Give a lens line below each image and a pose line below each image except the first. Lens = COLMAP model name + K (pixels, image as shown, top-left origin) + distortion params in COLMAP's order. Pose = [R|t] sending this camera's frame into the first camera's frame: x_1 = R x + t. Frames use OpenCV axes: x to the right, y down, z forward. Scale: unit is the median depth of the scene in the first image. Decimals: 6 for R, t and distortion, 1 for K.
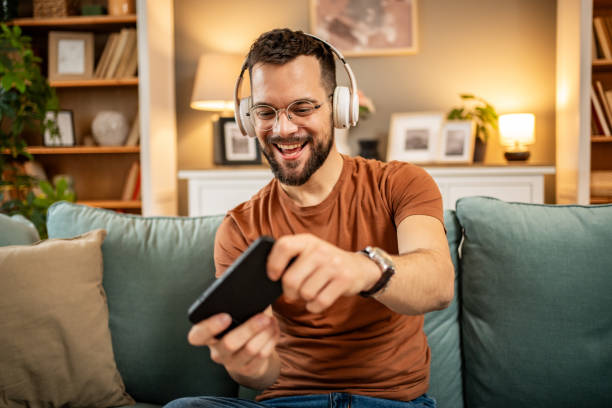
lens RADIAL K [[627.8, 0, 306.0], [0, 627.8, 204.0], [0, 0, 1]] dist [0.008360, 0.014164]
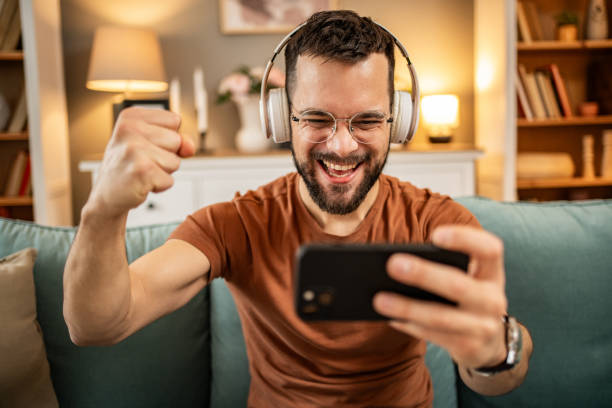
lens RADIAL K [[637.0, 0, 299.7], [0, 637.0, 203.2], [0, 0, 1]] dist [0.015312, 0.013547]
pose [[0.978021, -0.031282, 0.206146, -0.093214], [0.022716, 0.998782, 0.043793, -0.028269], [-0.207265, -0.038148, 0.977541, 0.075669]]
